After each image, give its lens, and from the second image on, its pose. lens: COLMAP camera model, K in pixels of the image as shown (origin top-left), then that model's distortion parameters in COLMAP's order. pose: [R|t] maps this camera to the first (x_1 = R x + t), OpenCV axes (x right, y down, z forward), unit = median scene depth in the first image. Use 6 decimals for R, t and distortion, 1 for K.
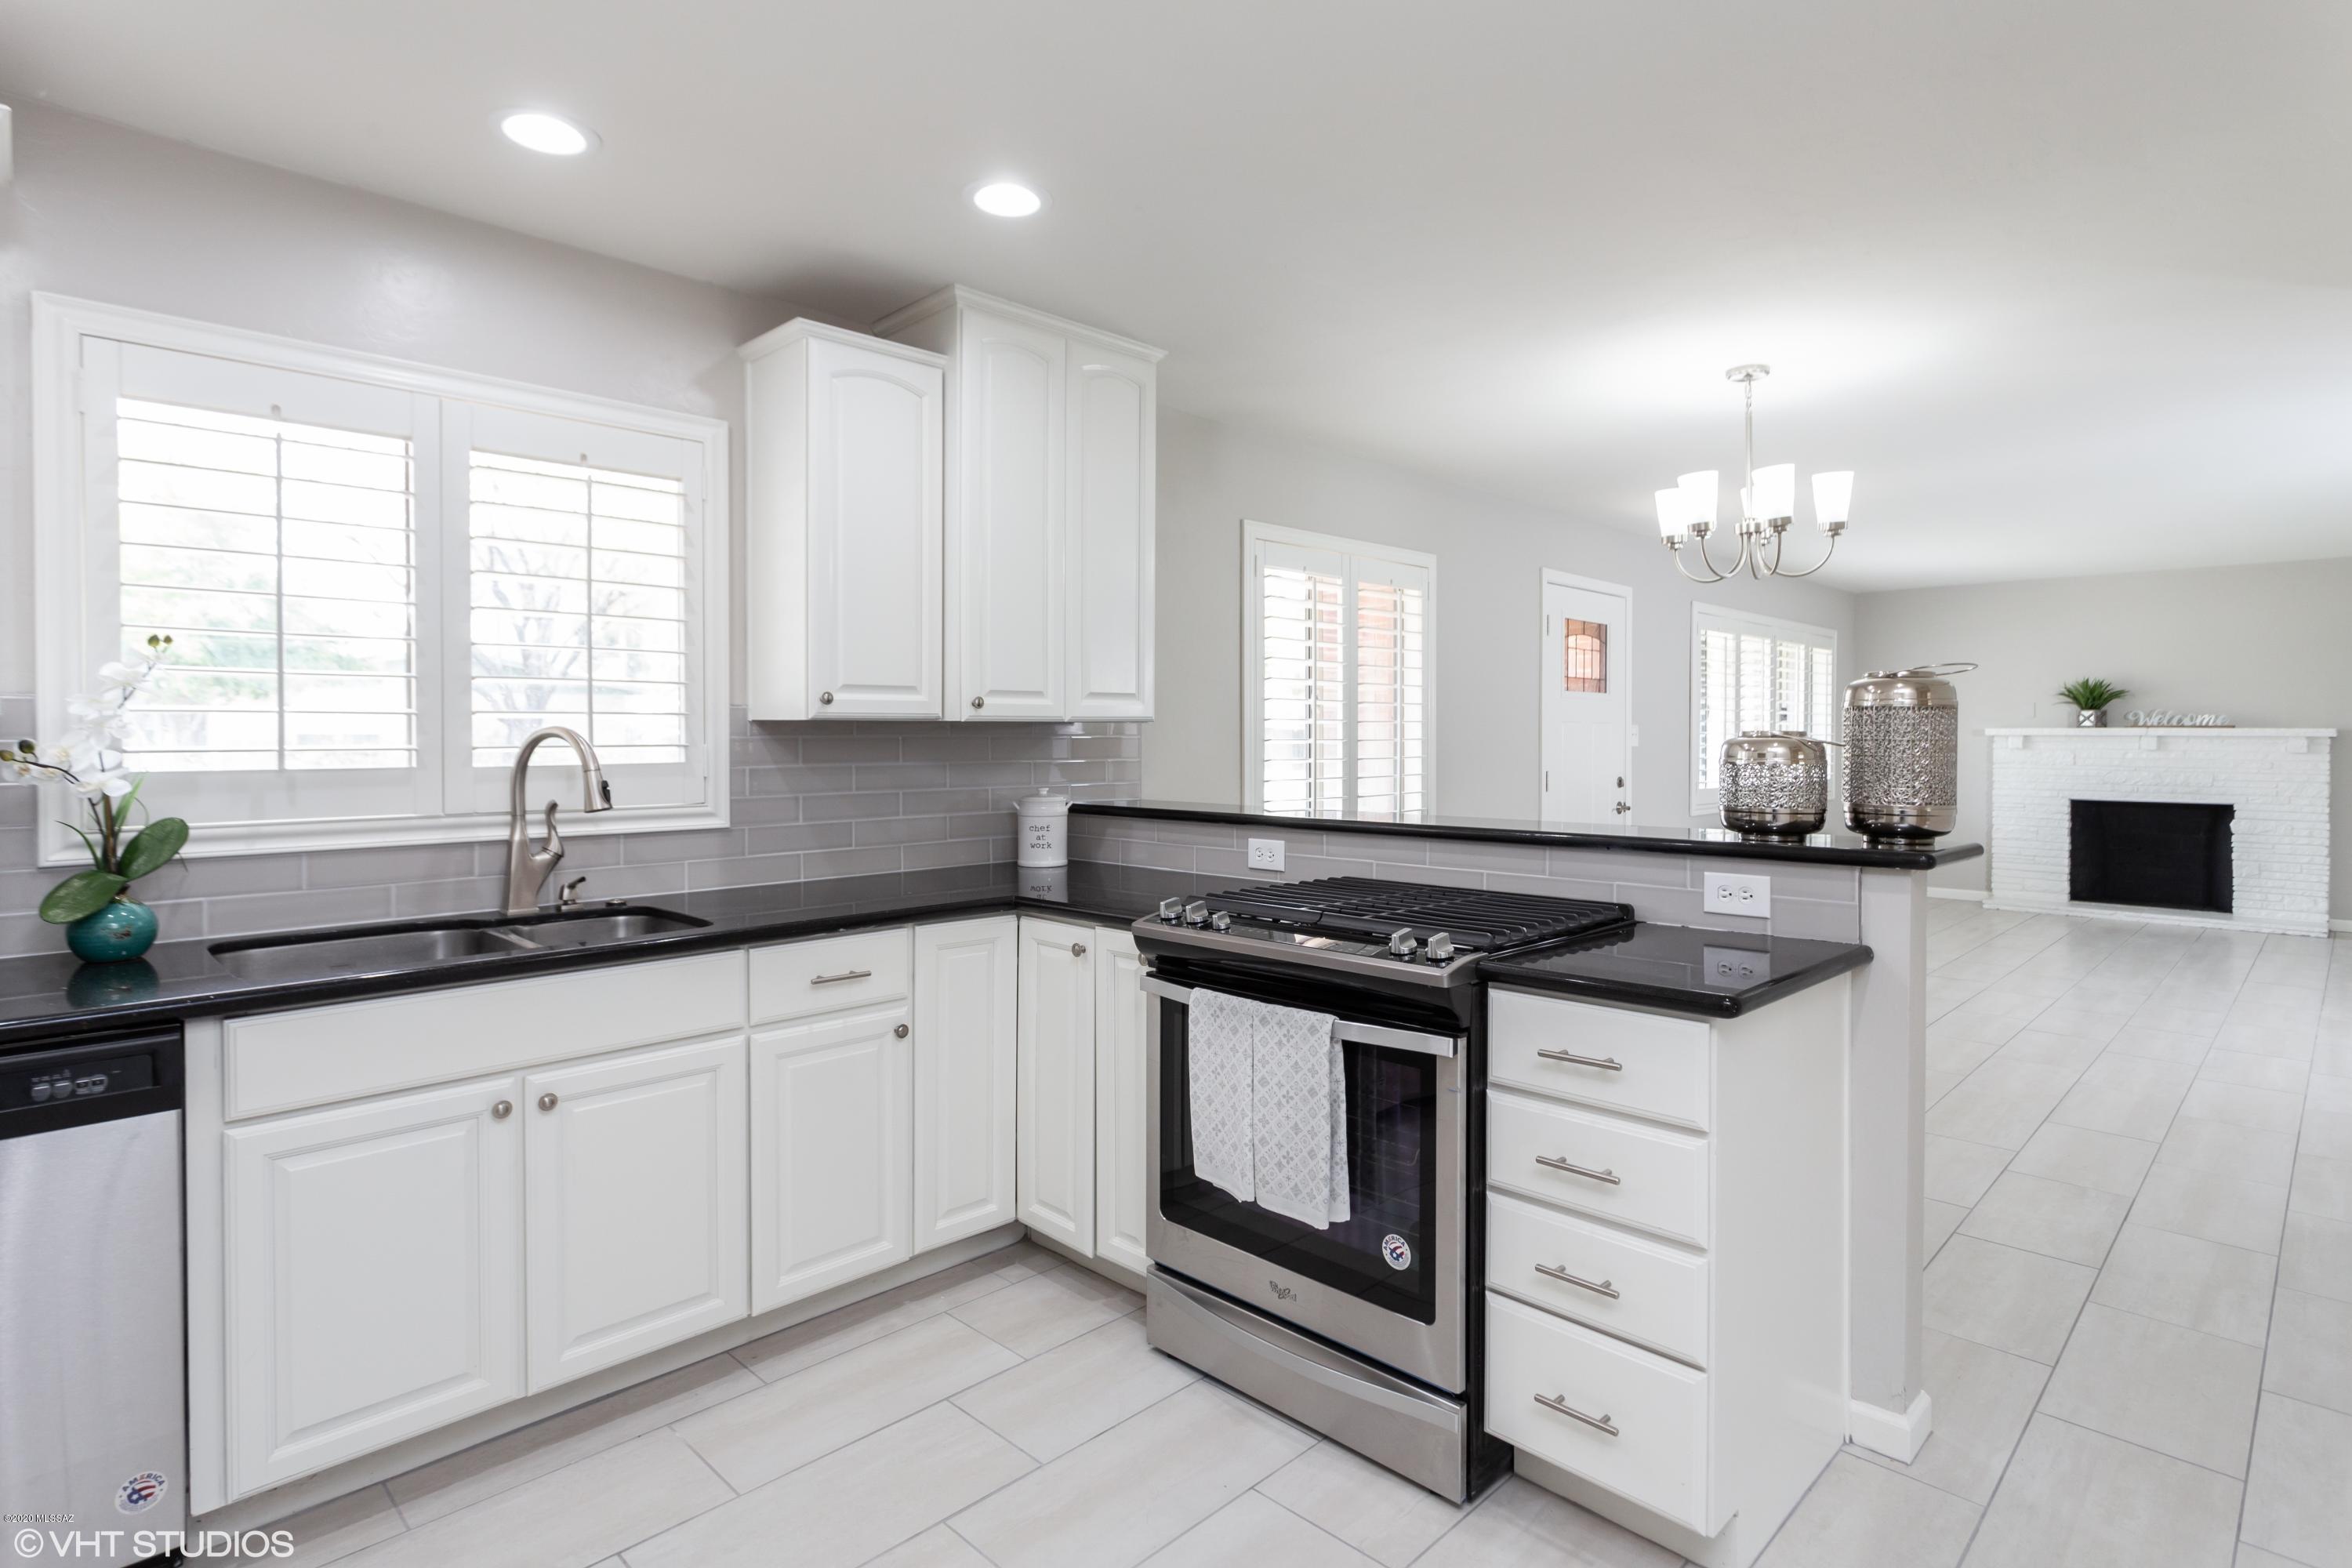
lens RADIAL K [[1236.0, 0, 1179.5], [0, 1236.0, 720.4], [0, 0, 1]] dist [-0.003825, 0.001677]
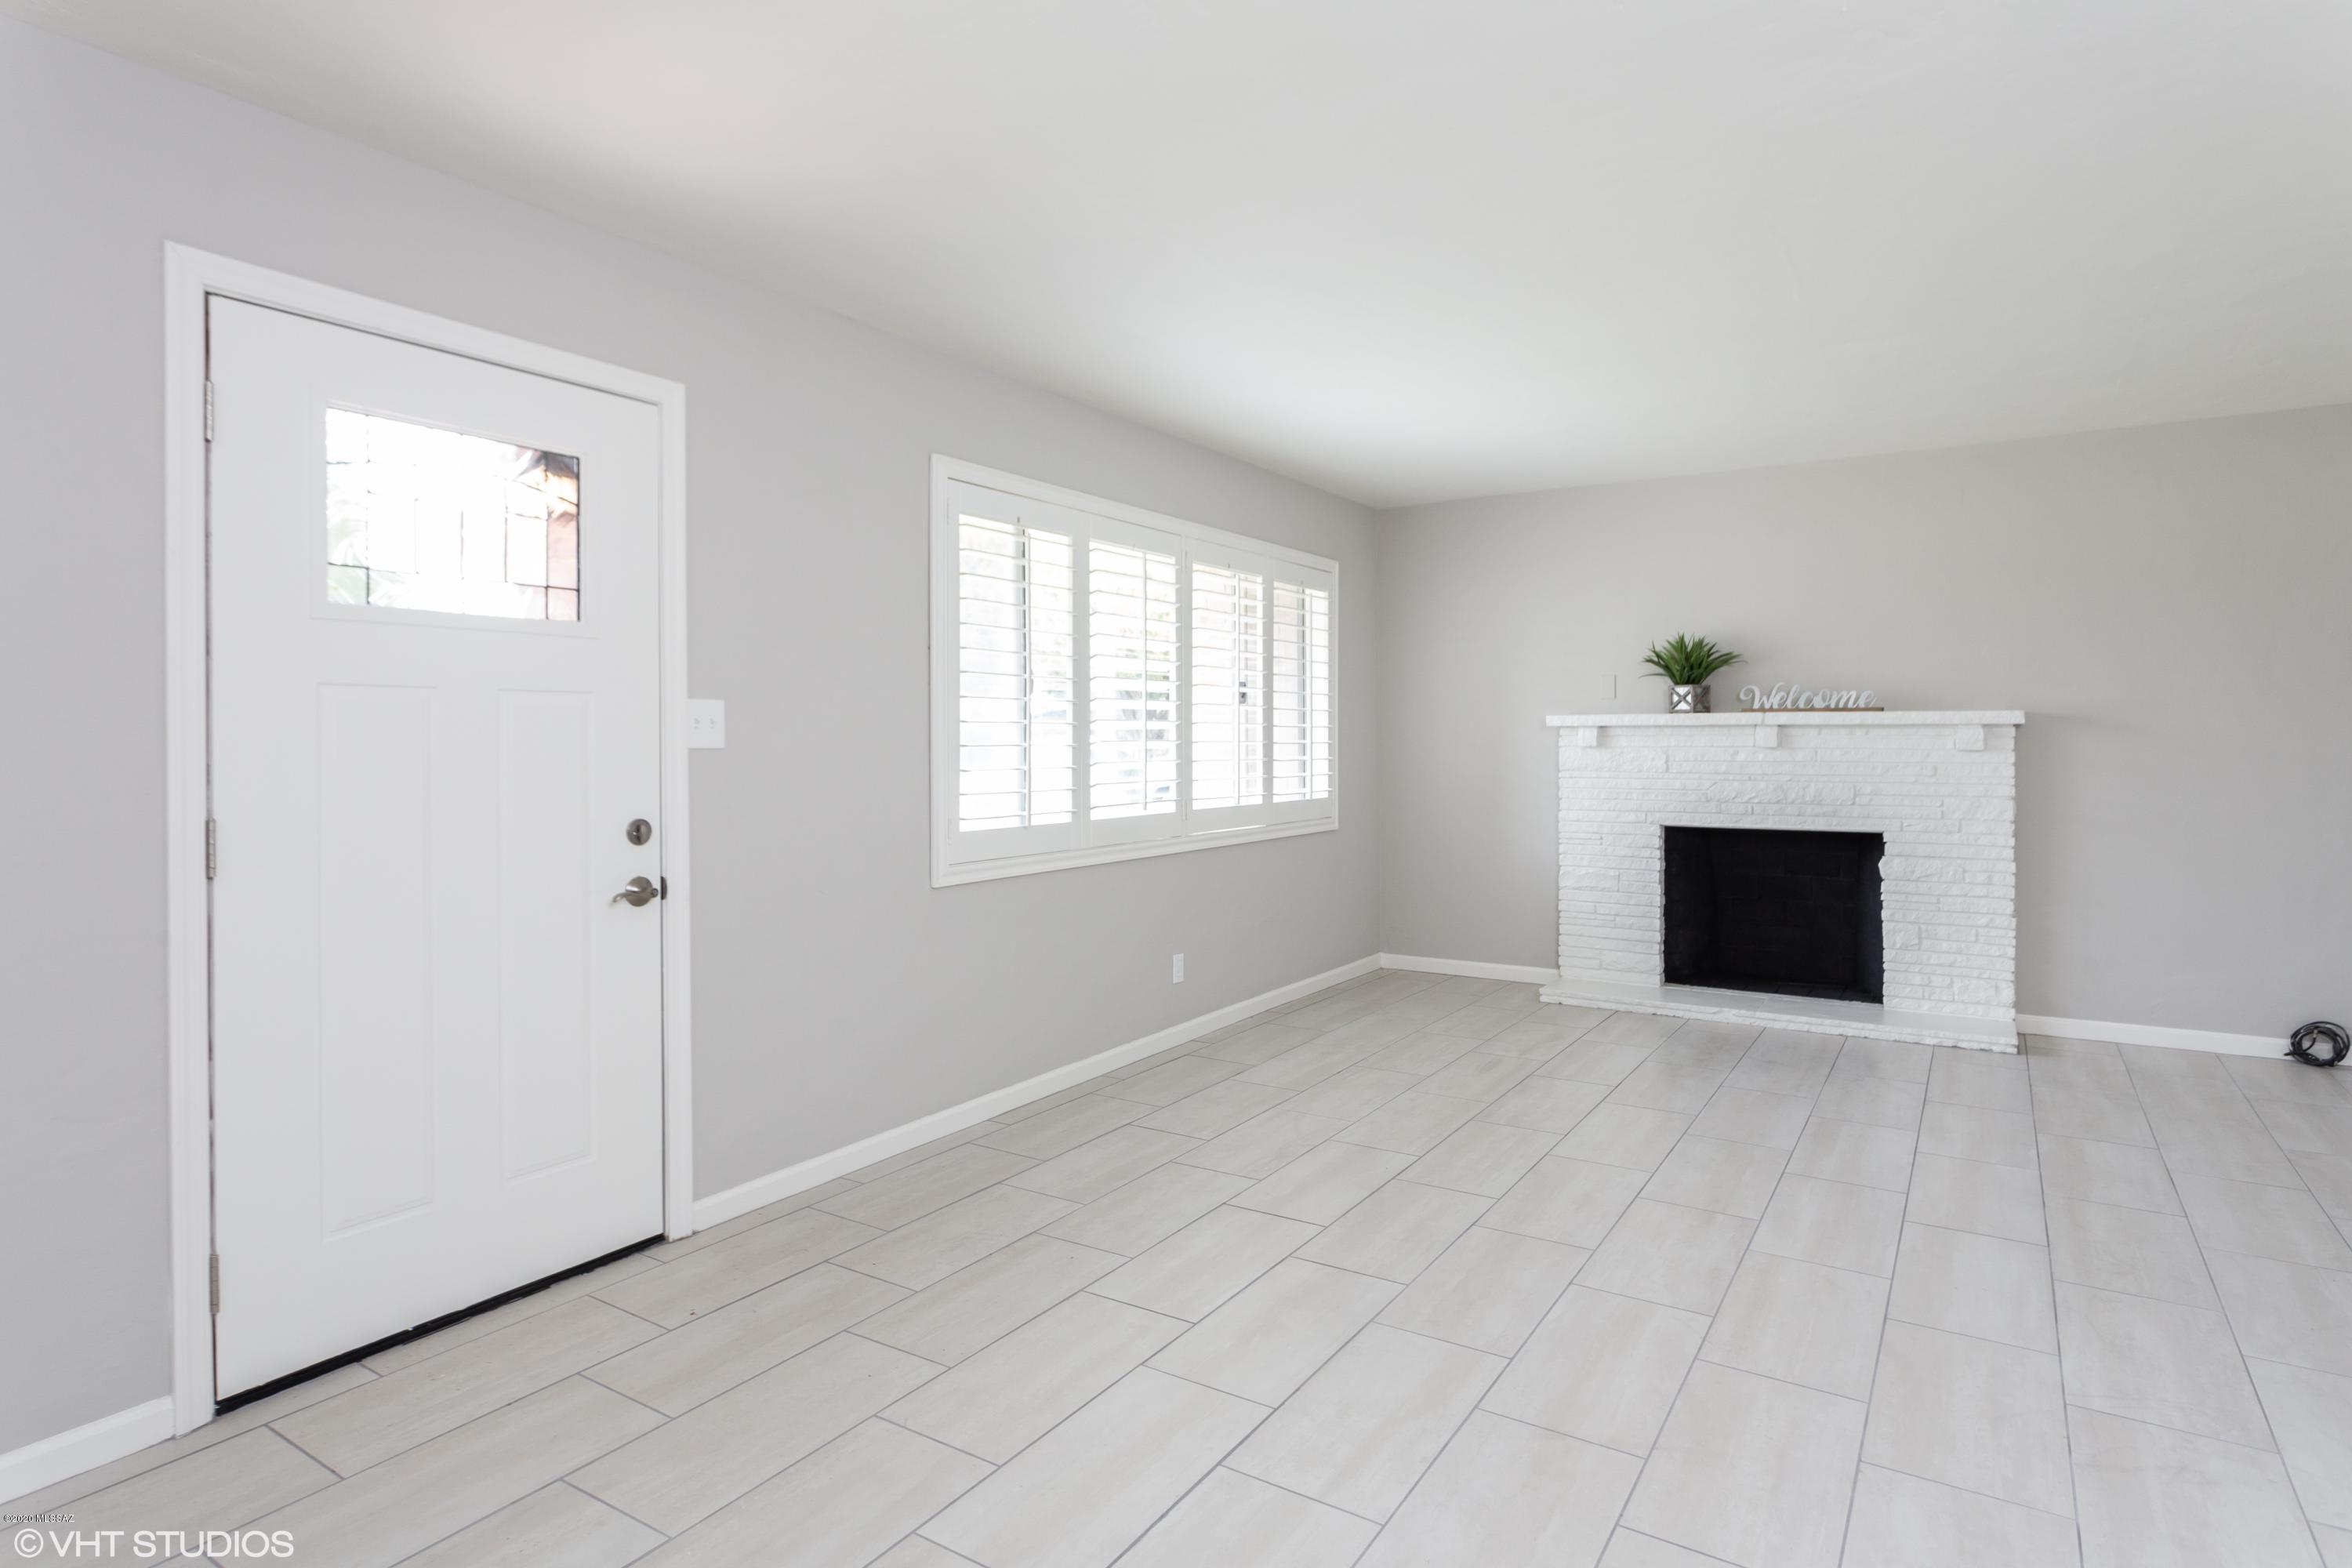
lens RADIAL K [[1278.7, 0, 1209.9], [0, 1278.7, 710.5], [0, 0, 1]] dist [-0.000400, -0.000547]
pose [[0.977373, -0.001625, 0.211515, 0.372814], [0.003930, 0.999937, -0.010481, 0.010947], [-0.211485, 0.011075, 0.977318, 0.425142]]
